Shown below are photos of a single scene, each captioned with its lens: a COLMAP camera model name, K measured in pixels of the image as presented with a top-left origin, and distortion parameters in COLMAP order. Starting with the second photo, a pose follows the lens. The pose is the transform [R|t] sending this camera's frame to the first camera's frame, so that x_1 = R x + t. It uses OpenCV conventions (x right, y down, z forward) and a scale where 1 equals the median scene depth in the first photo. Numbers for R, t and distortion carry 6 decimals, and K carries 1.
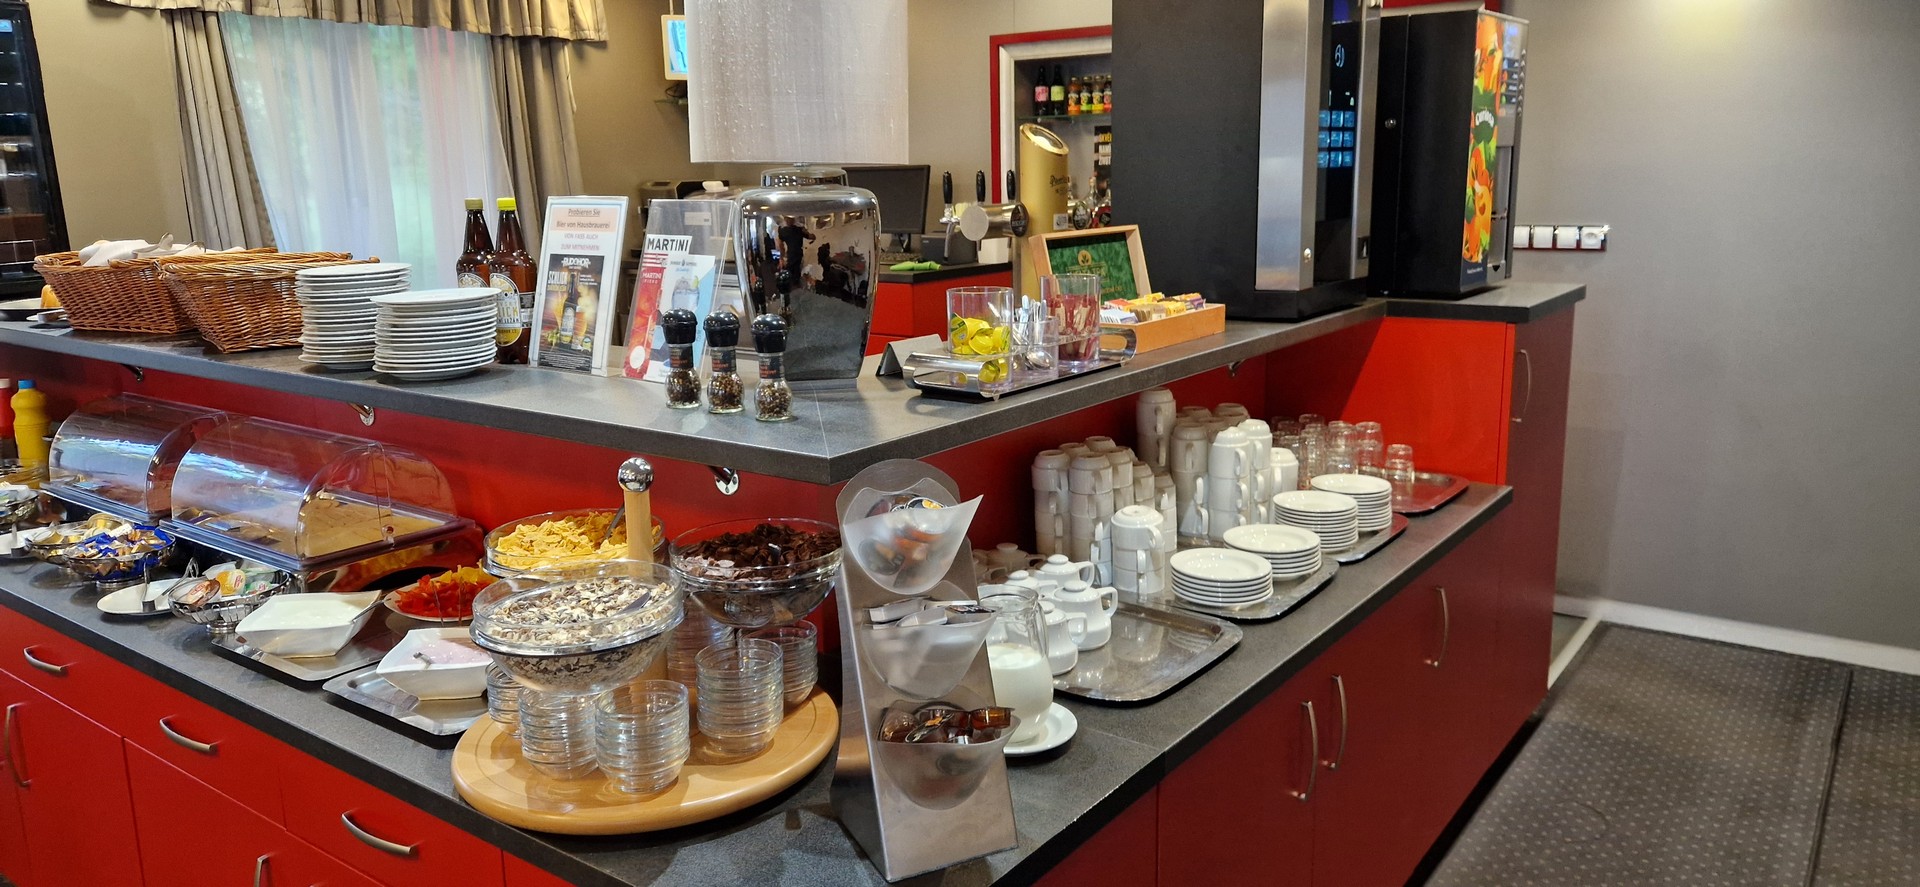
lens RADIAL K [[1287.4, 0, 961.6], [0, 1287.4, 429.9], [0, 0, 1]] dist [0.060292, -0.051664]
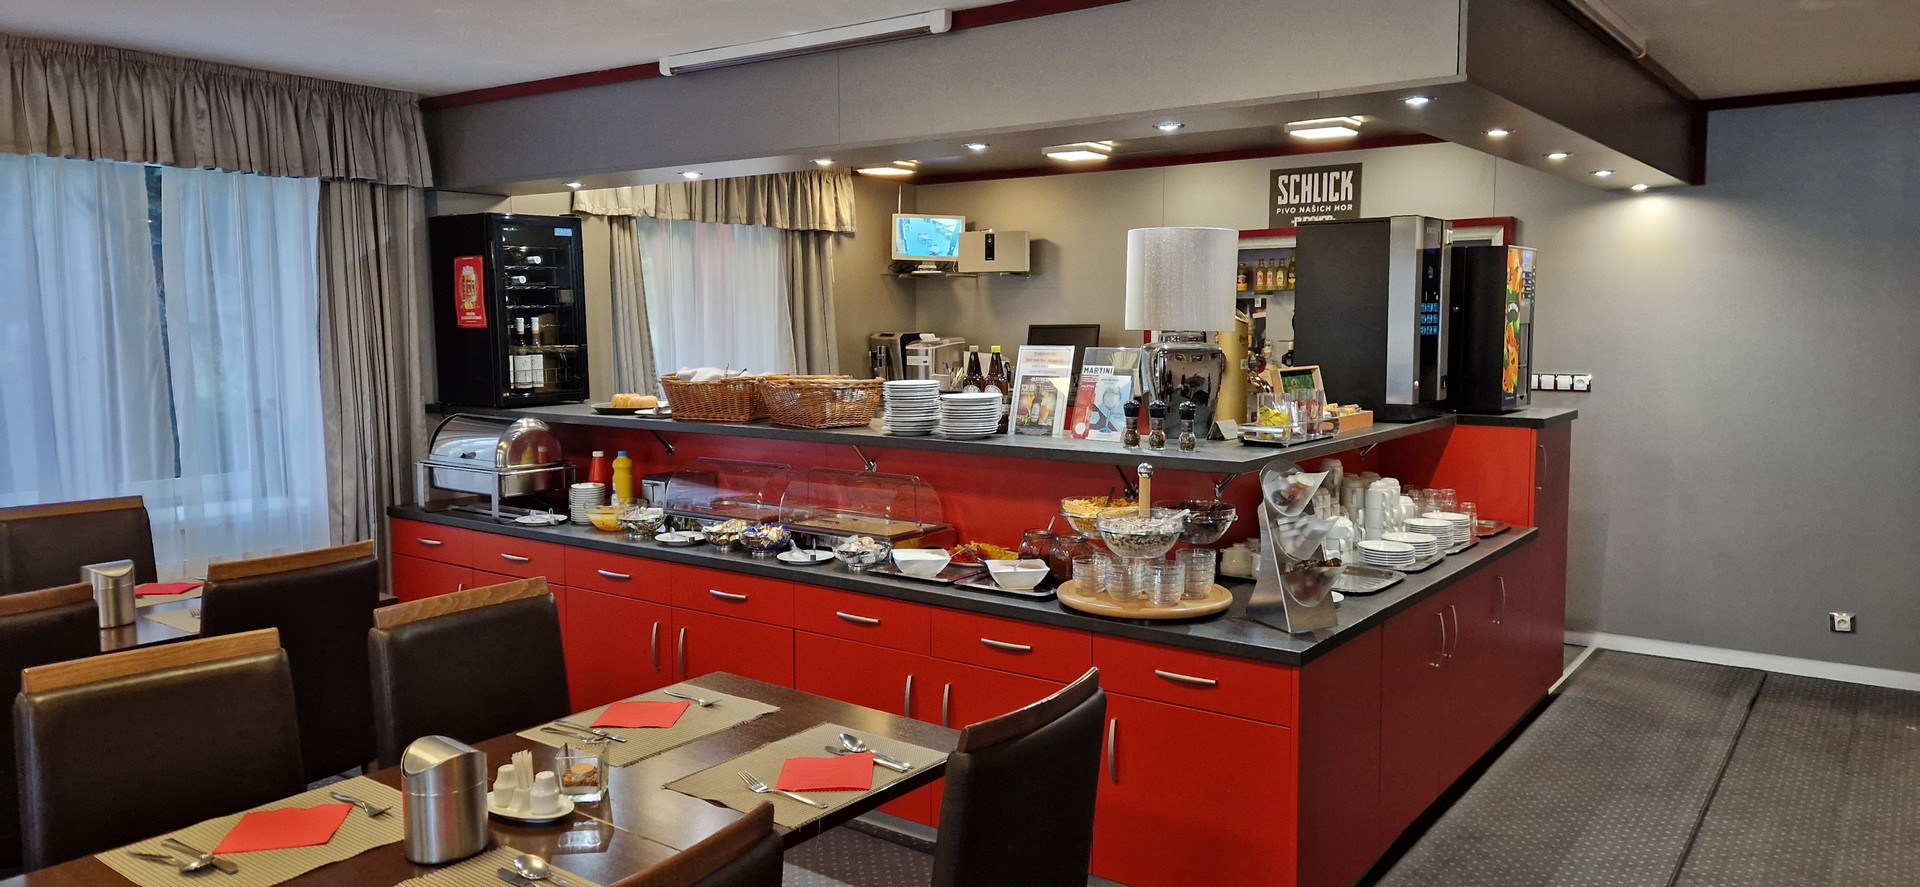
lens RADIAL K [[1287.4, 0, 967.6], [0, 1287.4, 435.9], [0, 0, 1]] dist [0.060292, -0.051664]
pose [[0.999852, 0.016546, 0.004743, -0.360818], [-0.015926, 0.993836, -0.109714, 0.140904], [-0.006529, 0.109622, 0.993952, -0.755682]]
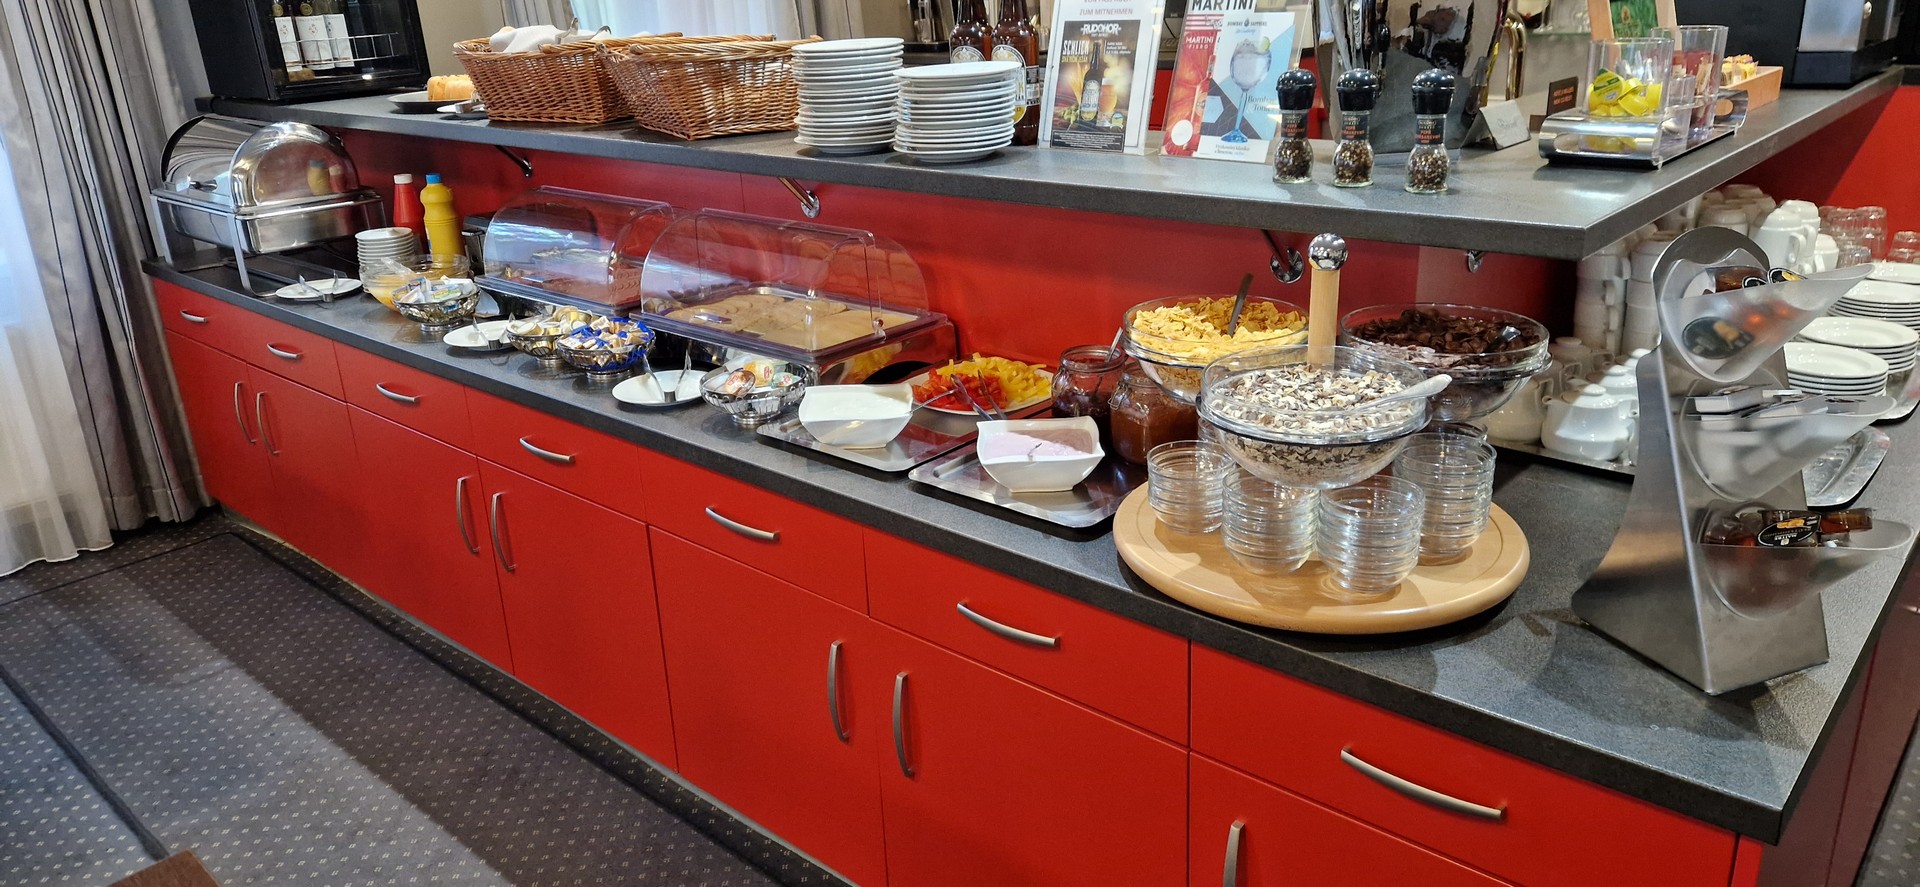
lens RADIAL K [[1287.4, 0, 967.8], [0, 1287.4, 434.5], [0, 0, 1]] dist [0.060292, -0.051664]
pose [[0.995641, 0.010042, -0.092727, -0.266371], [0.003666, 0.989205, 0.146489, 0.017395], [0.093197, -0.146191, 0.984857, 0.040789]]
